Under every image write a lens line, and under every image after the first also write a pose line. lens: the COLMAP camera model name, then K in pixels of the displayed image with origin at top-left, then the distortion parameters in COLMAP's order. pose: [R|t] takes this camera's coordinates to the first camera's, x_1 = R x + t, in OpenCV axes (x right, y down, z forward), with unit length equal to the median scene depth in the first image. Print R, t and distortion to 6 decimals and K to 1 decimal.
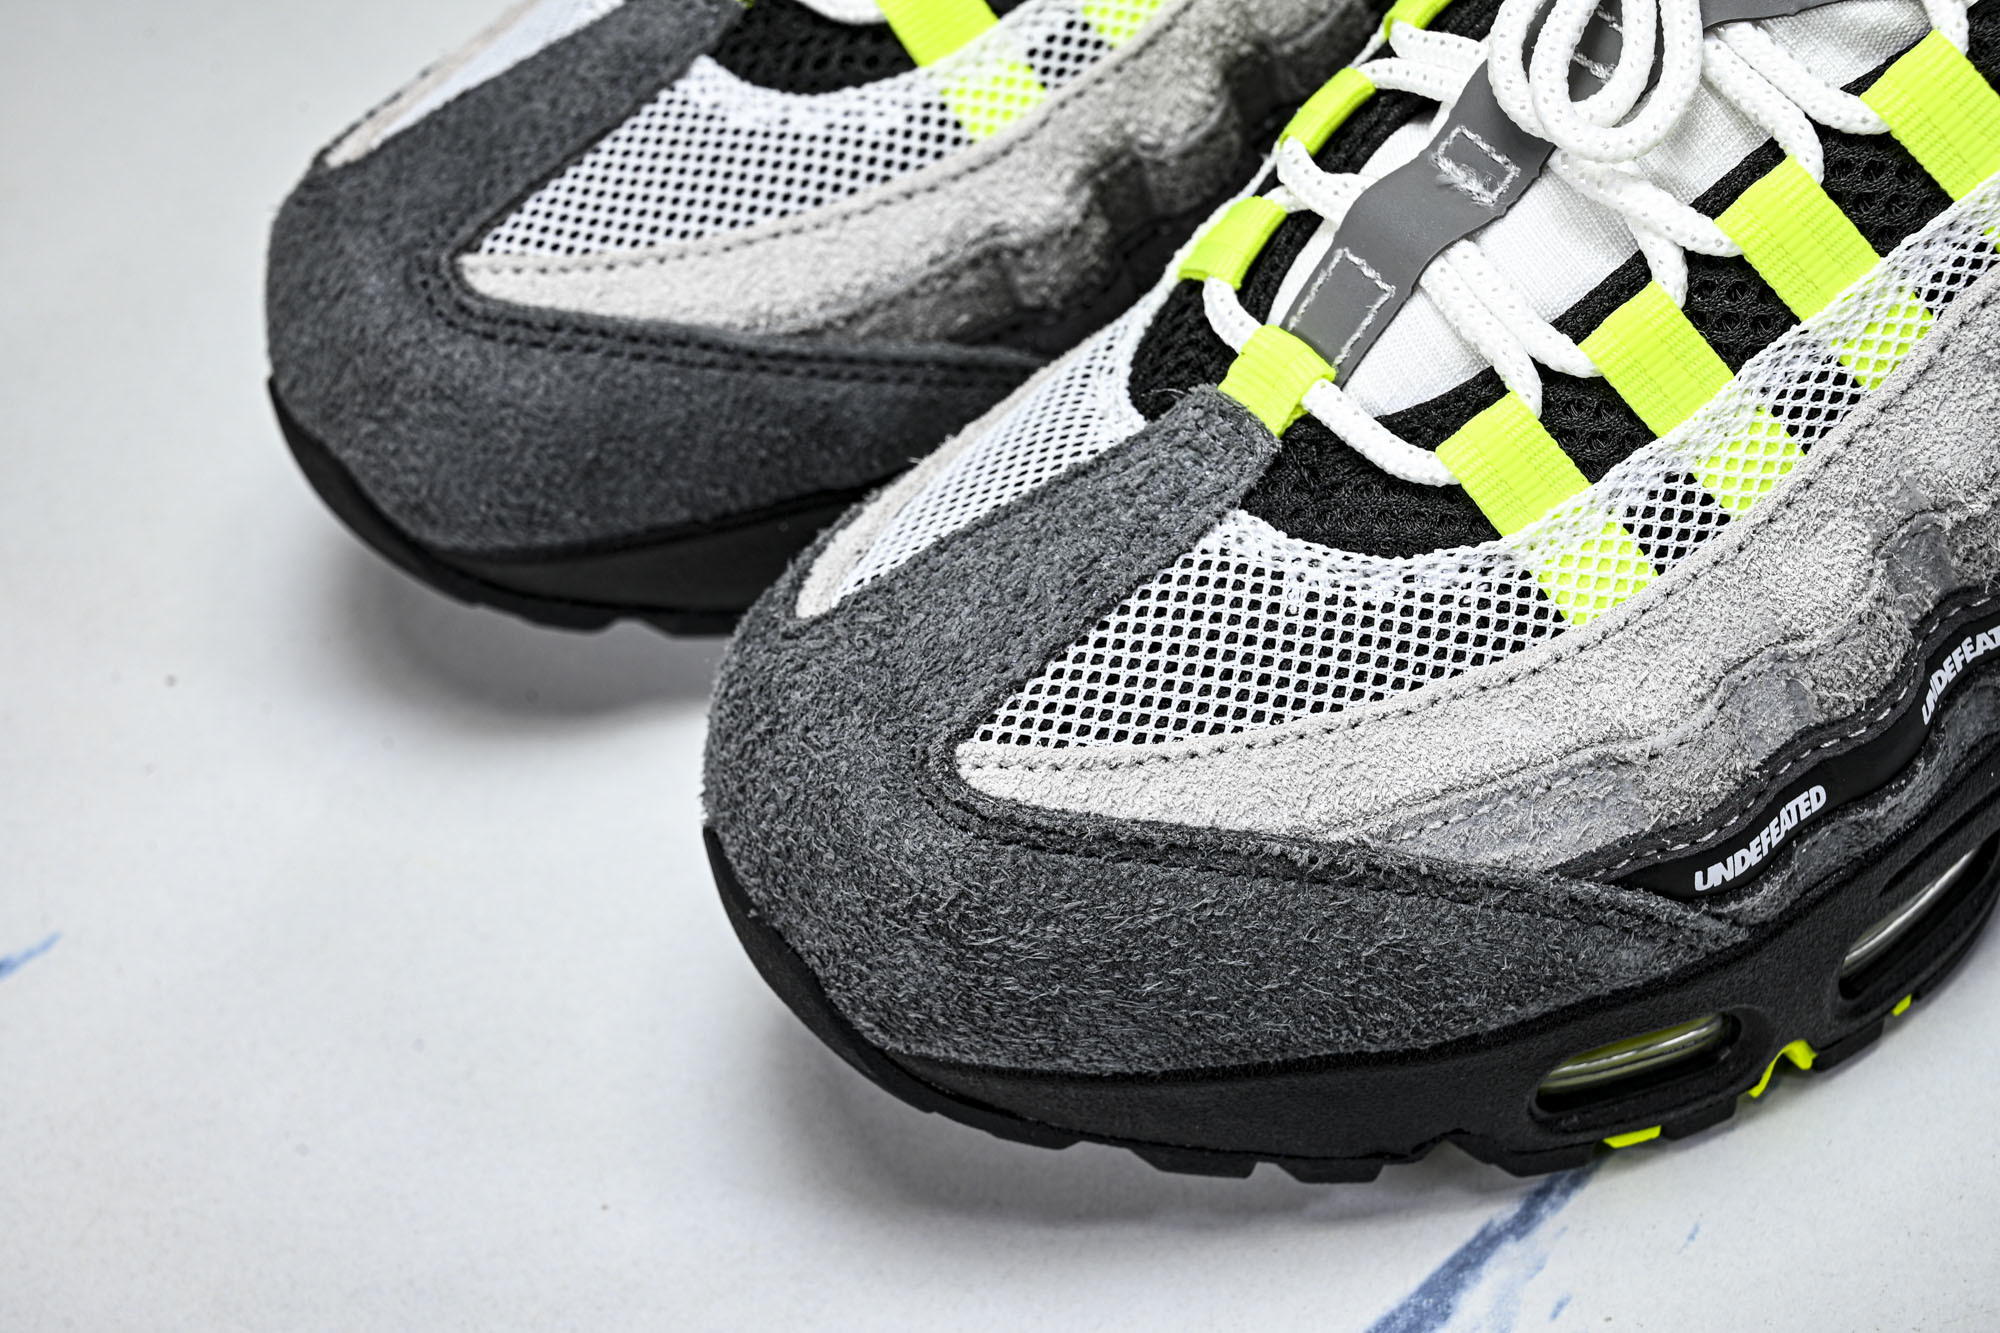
lens RADIAL K [[4053.3, 0, 965.1], [0, 4053.3, 690.5], [0, 0, 1]] dist [0.022570, 0.000000]
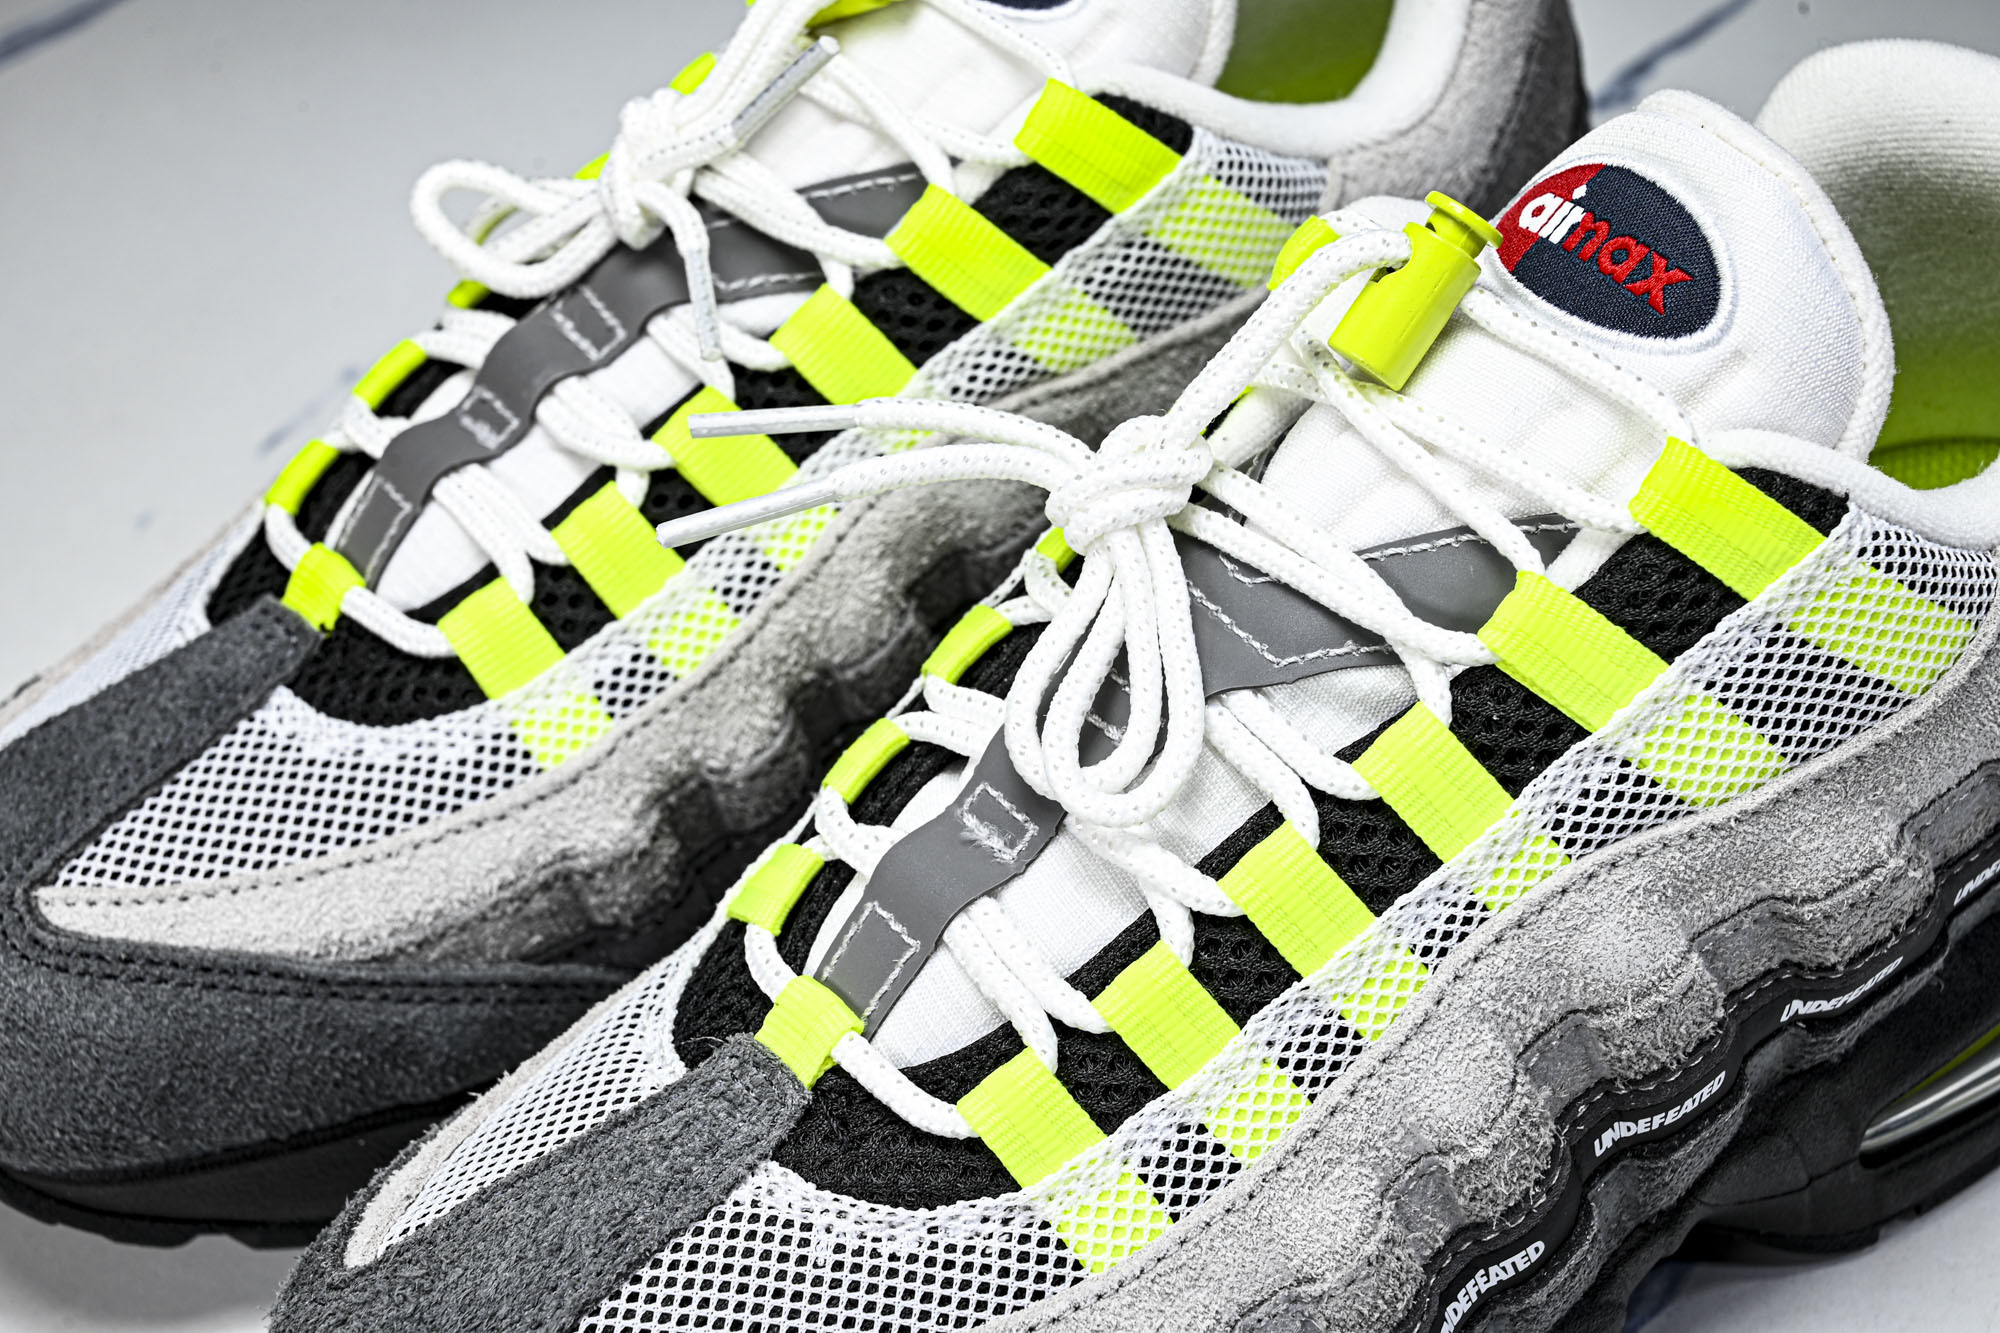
lens RADIAL K [[4053.3, 0, 1004.7], [0, 4053.3, 630.4], [0, 0, 1]] dist [0.022570, 0.000000]
pose [[0.998400, -0.007160, 0.056083, 0.070194], [0.012794, 0.994829, -0.100756, -0.074162], [-0.055072, 0.101312, 0.993329, -0.039572]]
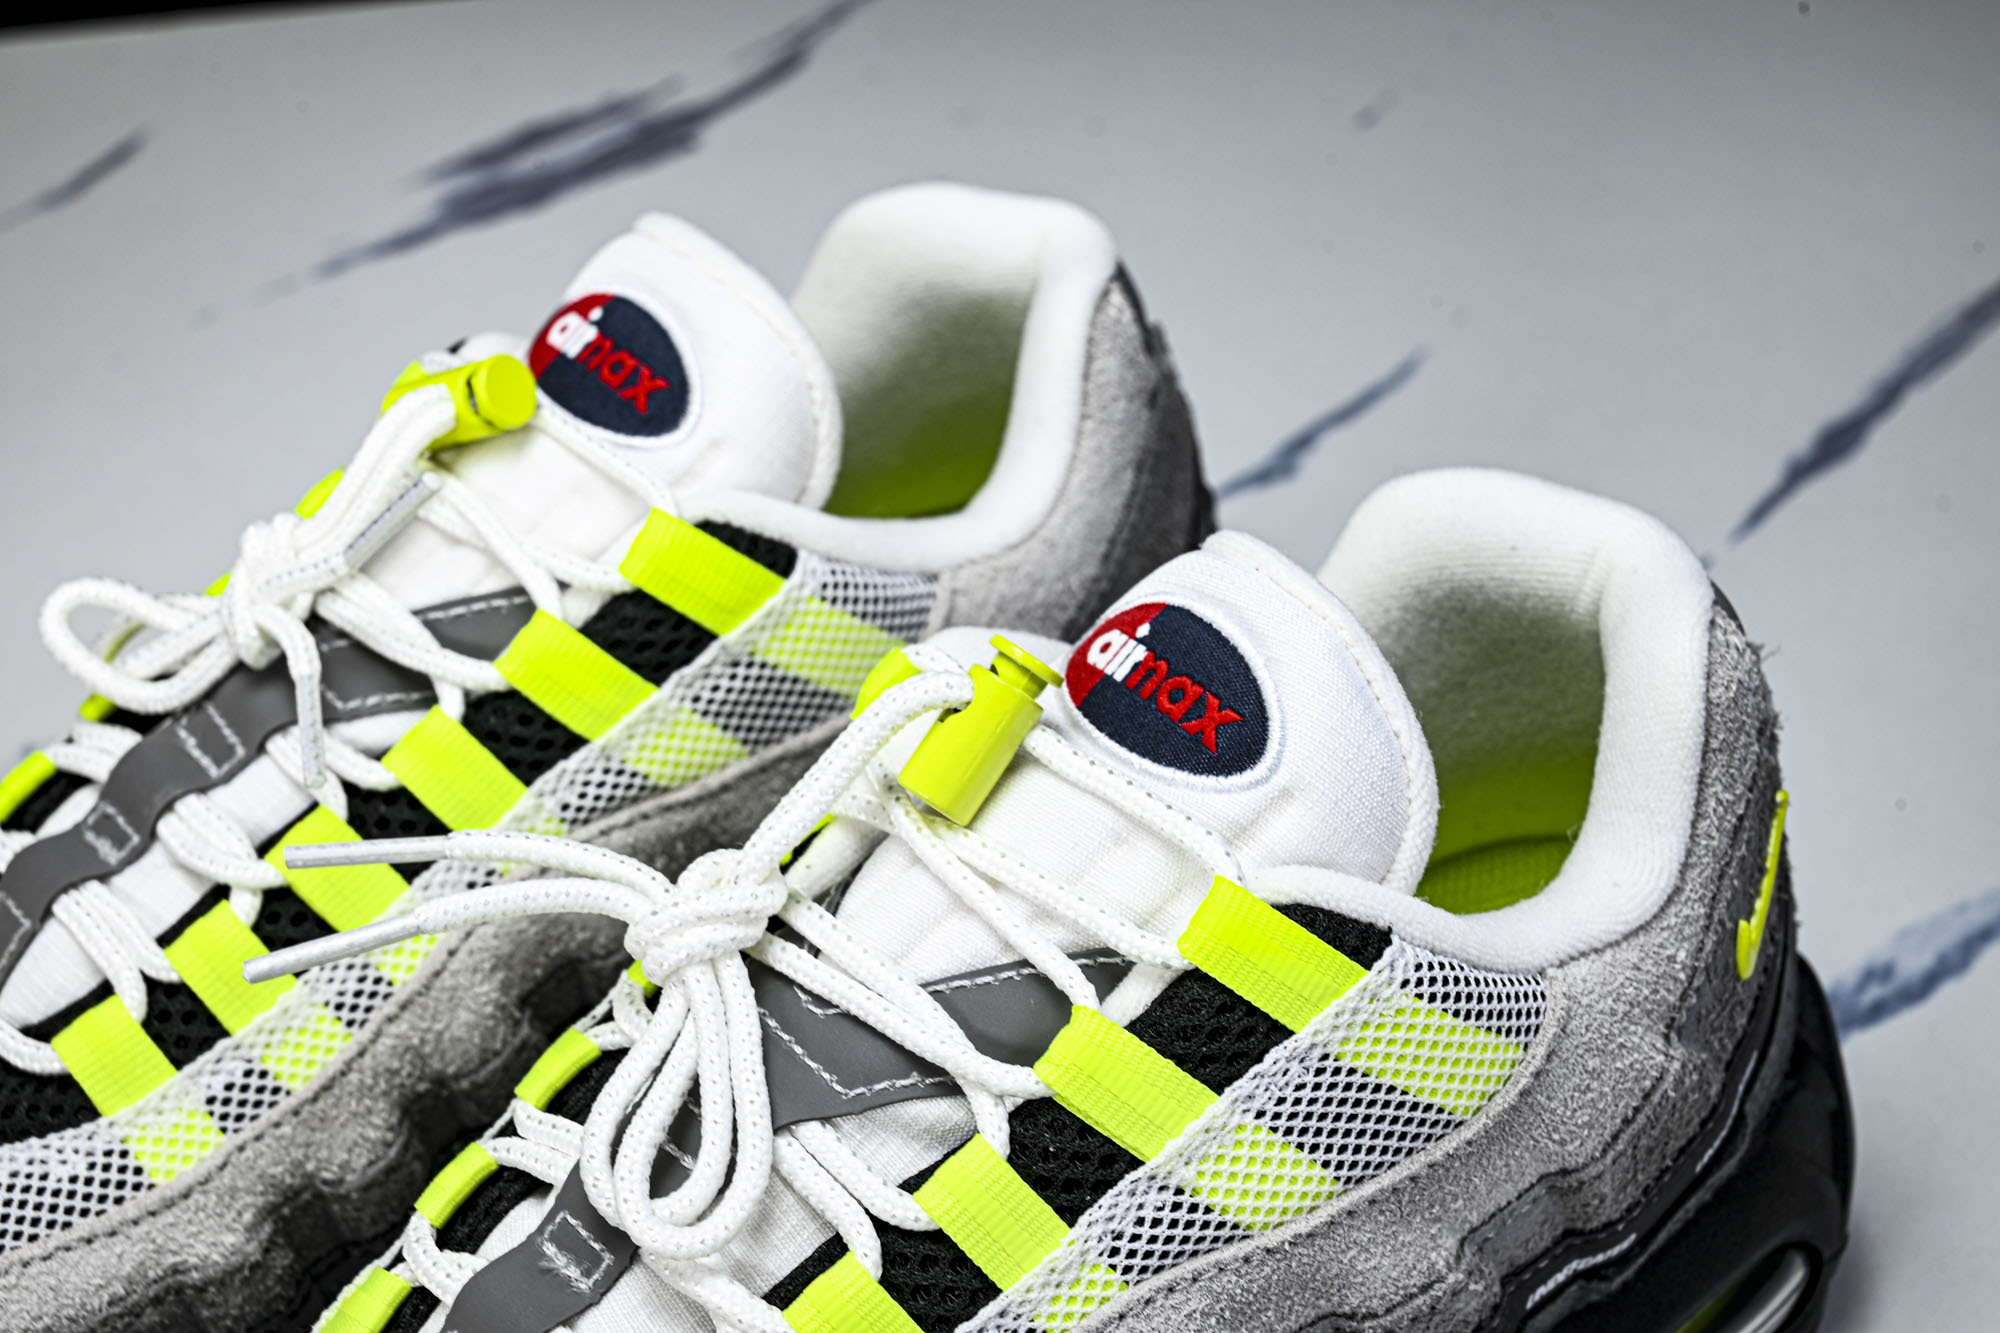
lens RADIAL K [[4053.3, 0, 1054.6], [0, 4053.3, 578.4], [0, 0, 1]] dist [0.022570, 0.000000]
pose [[0.994835, -0.006446, 0.101300, 0.145480], [0.023770, 0.985026, -0.170762, -0.119581], [-0.098682, 0.172288, 0.980091, -0.087700]]
